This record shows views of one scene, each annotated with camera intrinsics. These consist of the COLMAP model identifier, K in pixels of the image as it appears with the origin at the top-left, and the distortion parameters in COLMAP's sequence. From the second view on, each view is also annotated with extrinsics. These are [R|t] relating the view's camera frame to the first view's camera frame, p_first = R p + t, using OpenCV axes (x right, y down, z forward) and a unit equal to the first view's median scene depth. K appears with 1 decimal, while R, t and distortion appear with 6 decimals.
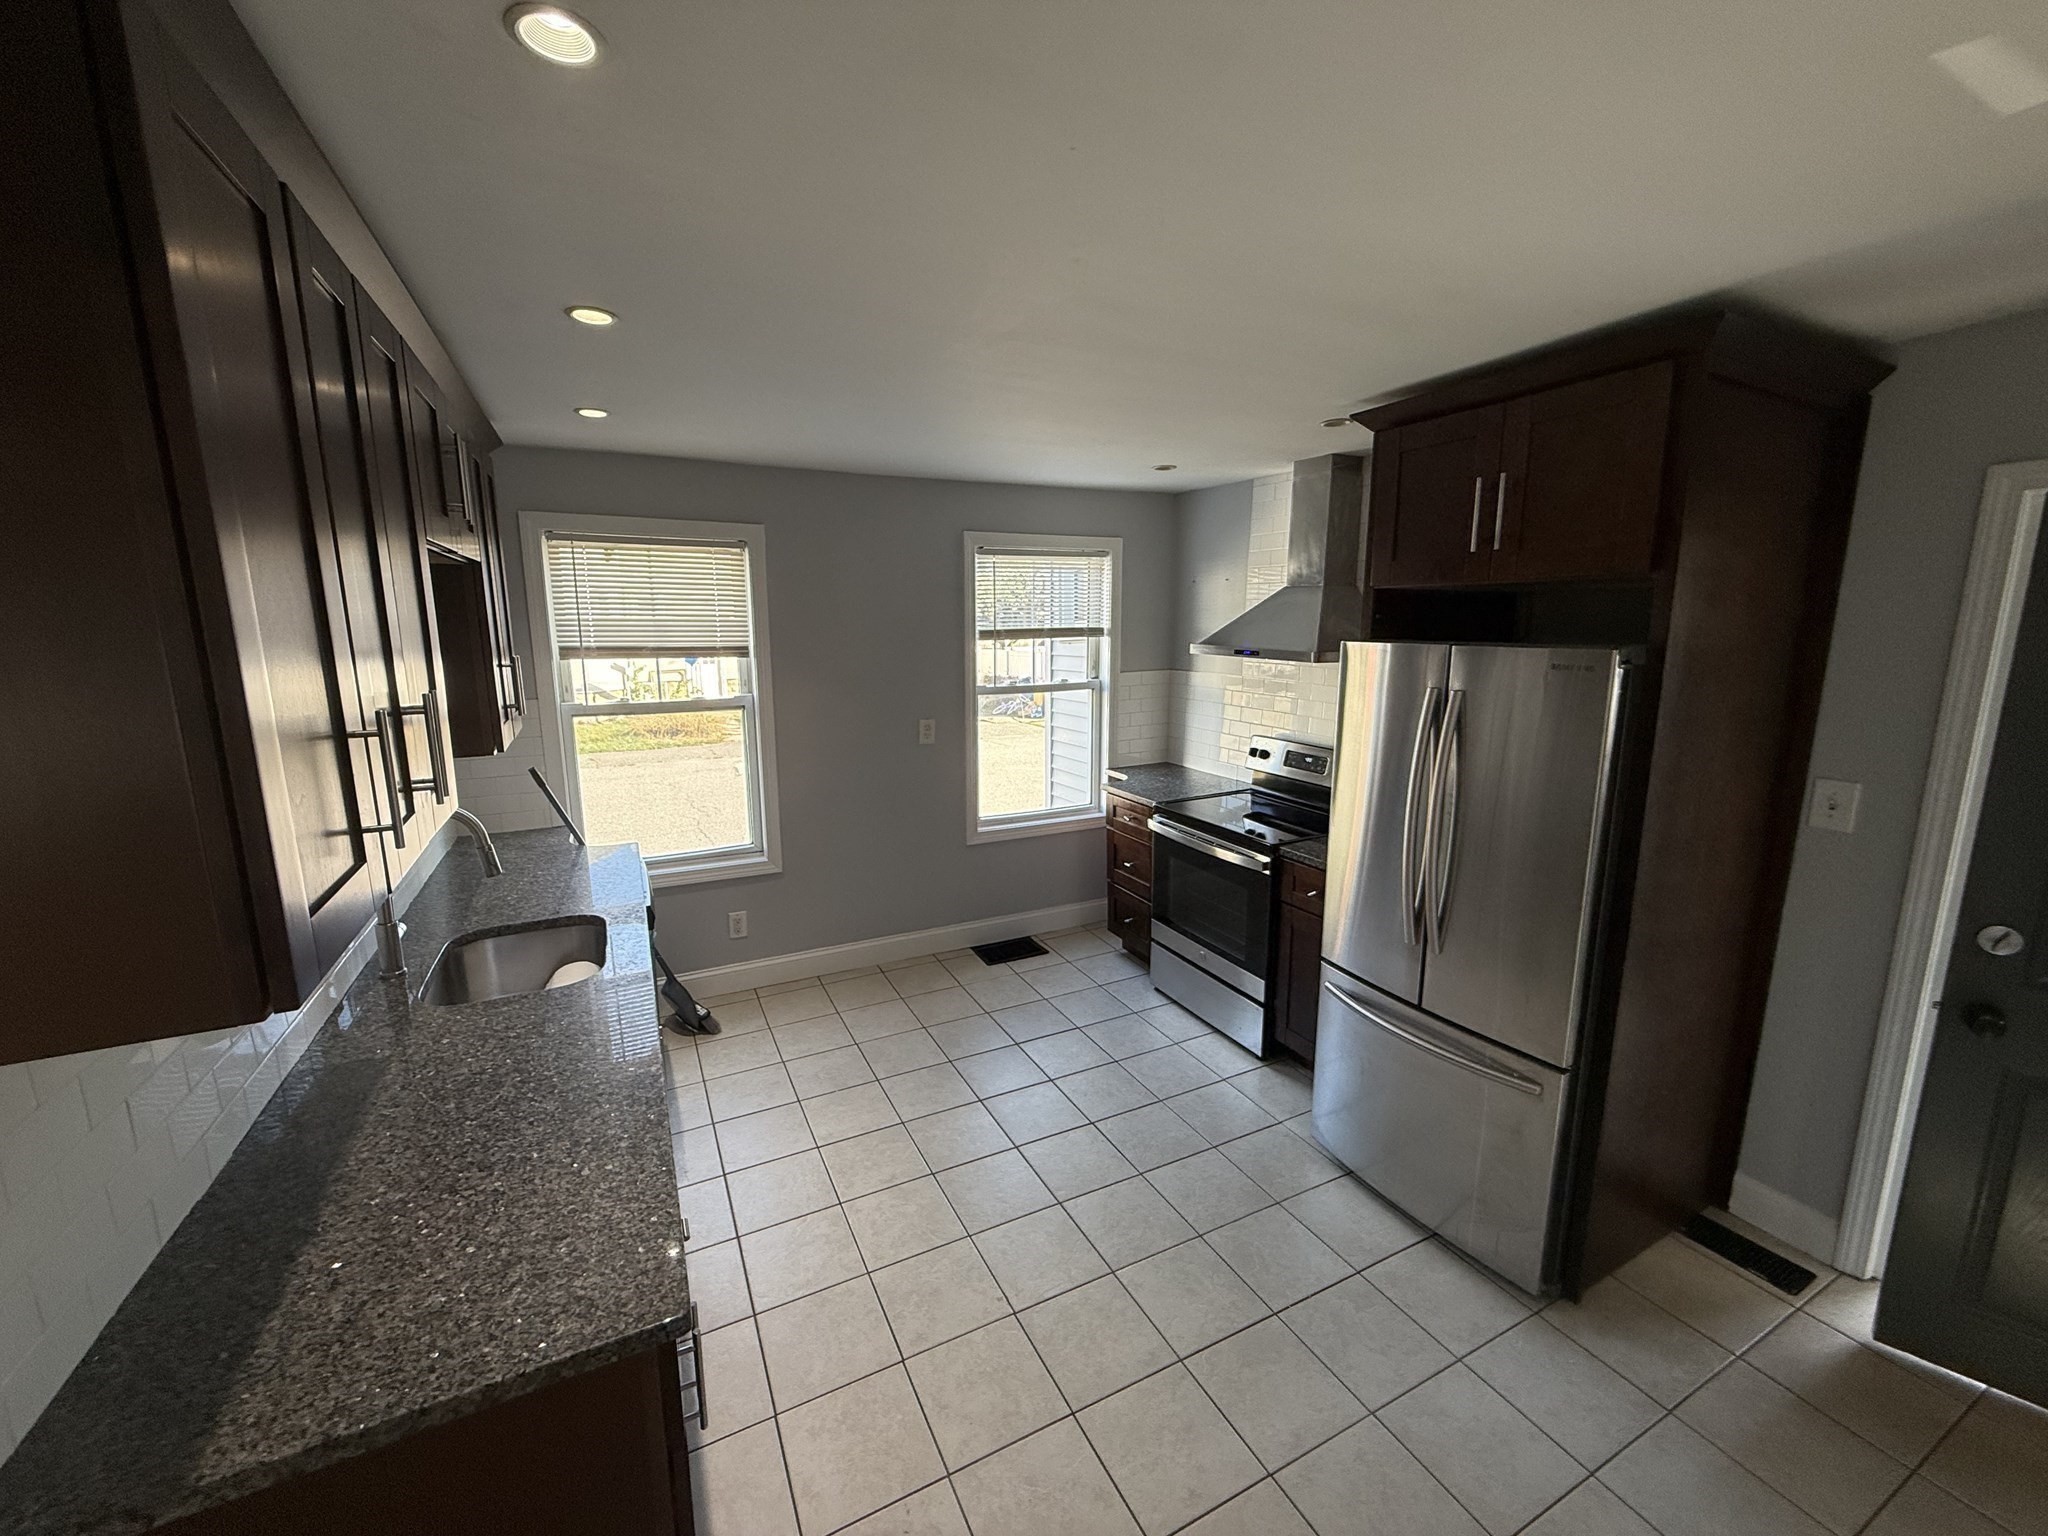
lens RADIAL K [[816.1, 0, 1022.0], [0, 816.1, 765.7], [0, 0, 1]] dist [0.000195, 0.000099]
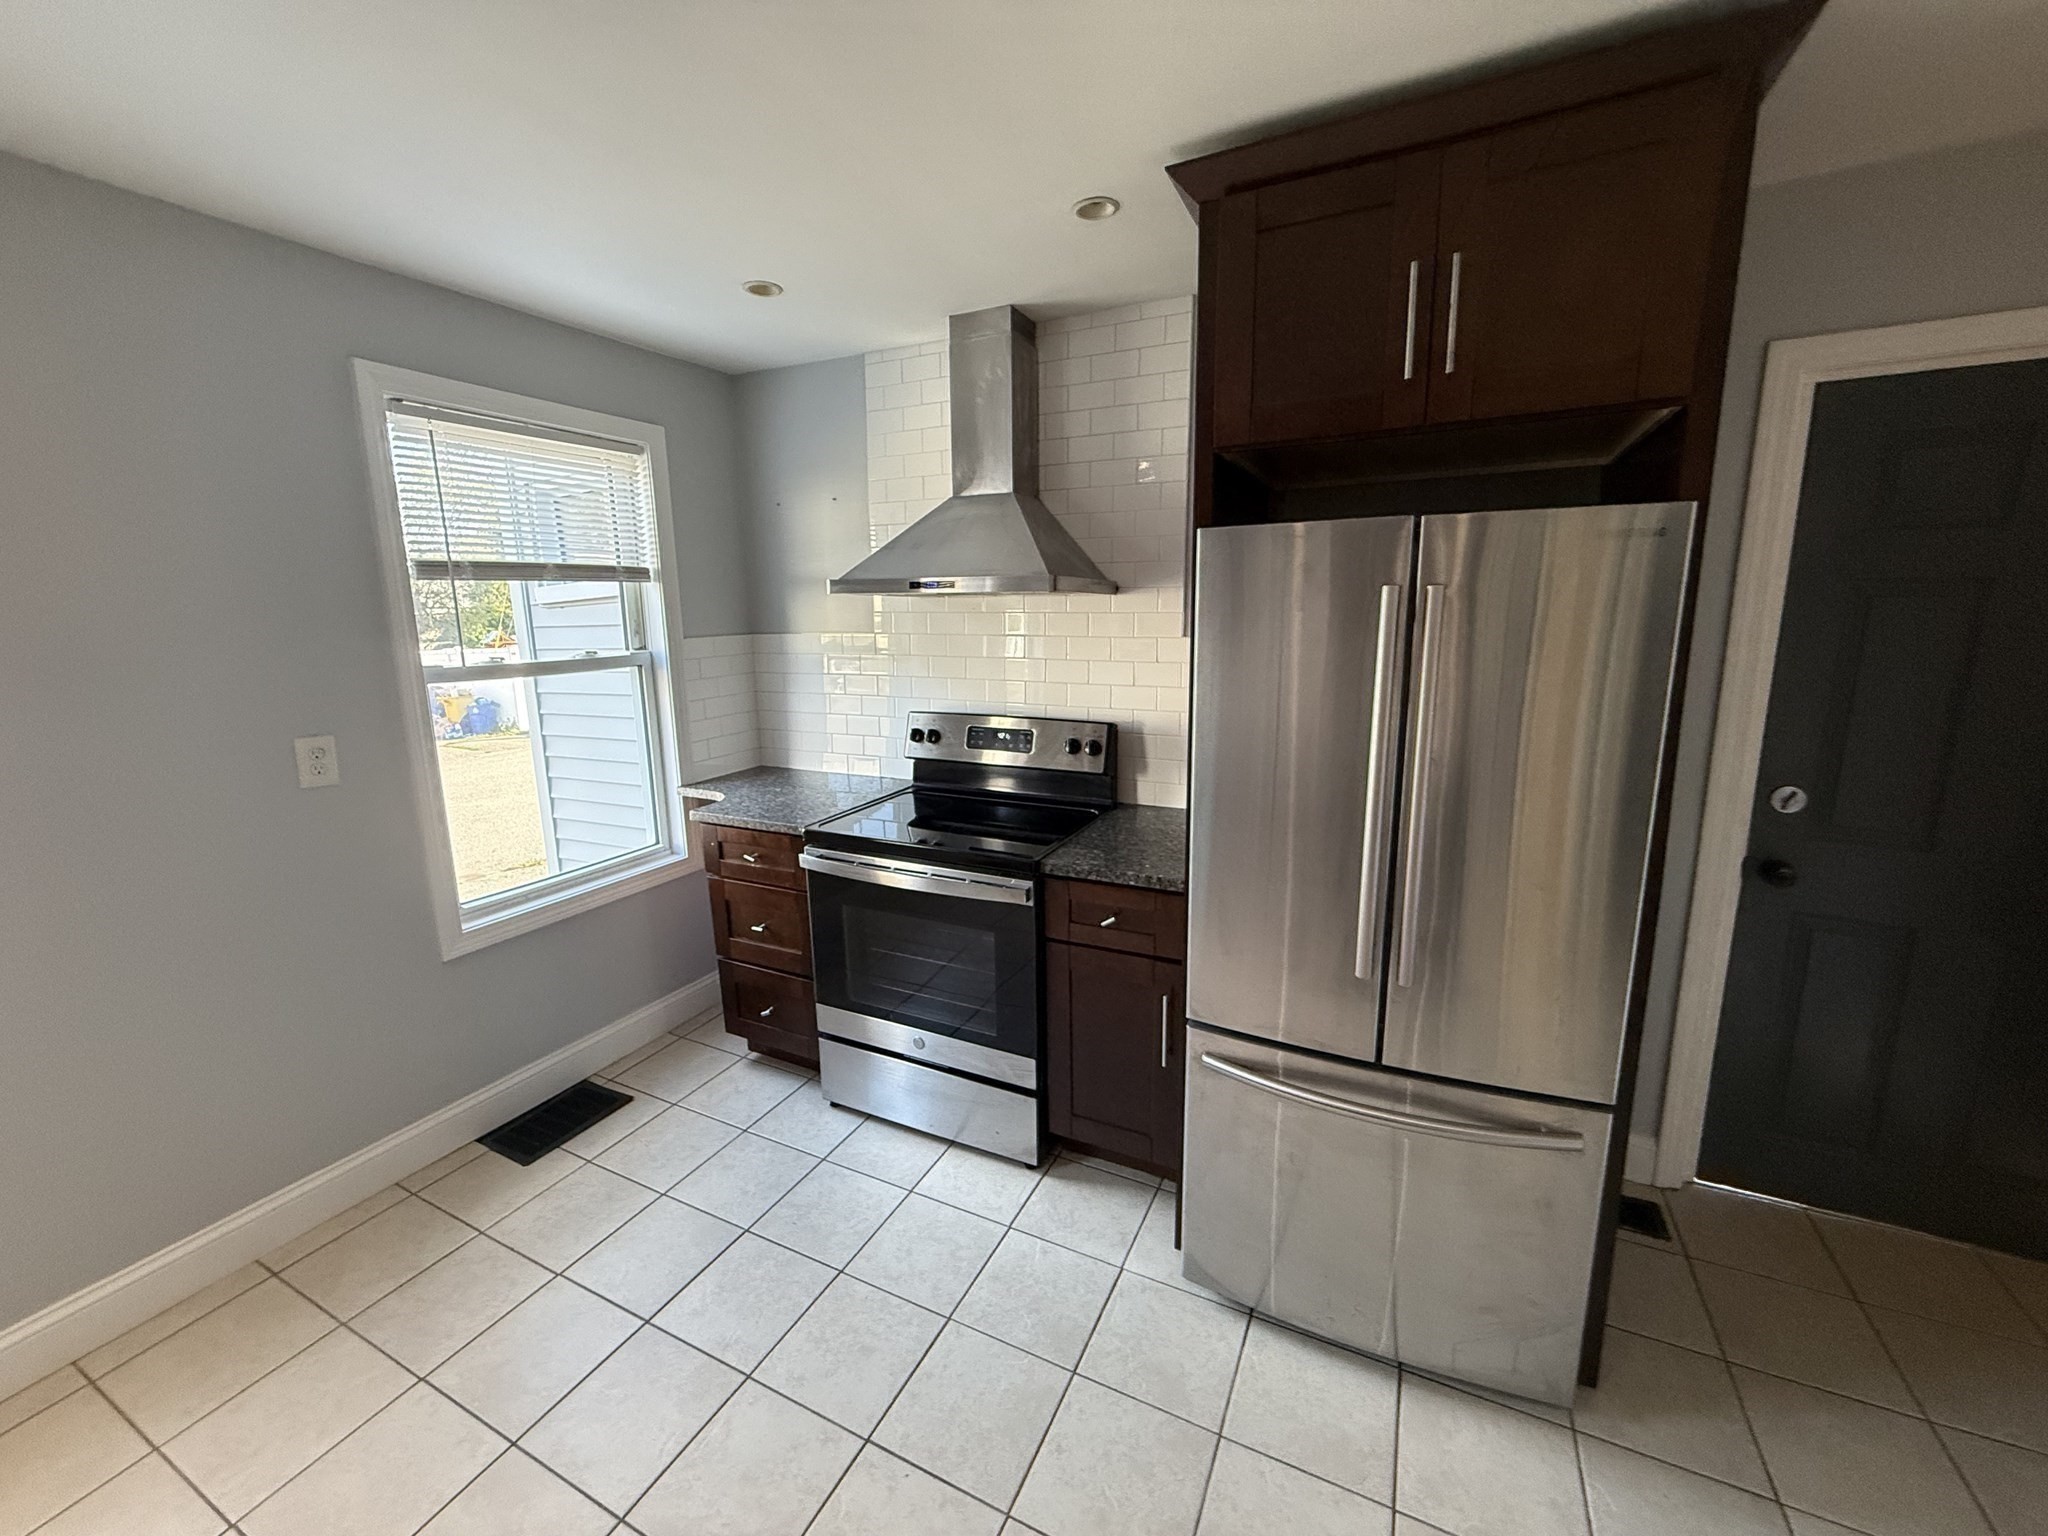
lens RADIAL K [[816.1, 0, 1022.0], [0, 816.1, 765.7], [0, 0, 1]] dist [0.000195, 0.000099]
pose [[0.798829, -0.122304, 0.588994, -0.065255], [0.120486, 0.991803, 0.042537, -0.008314], [-0.589369, 0.036986, 0.807017, 0.341793]]
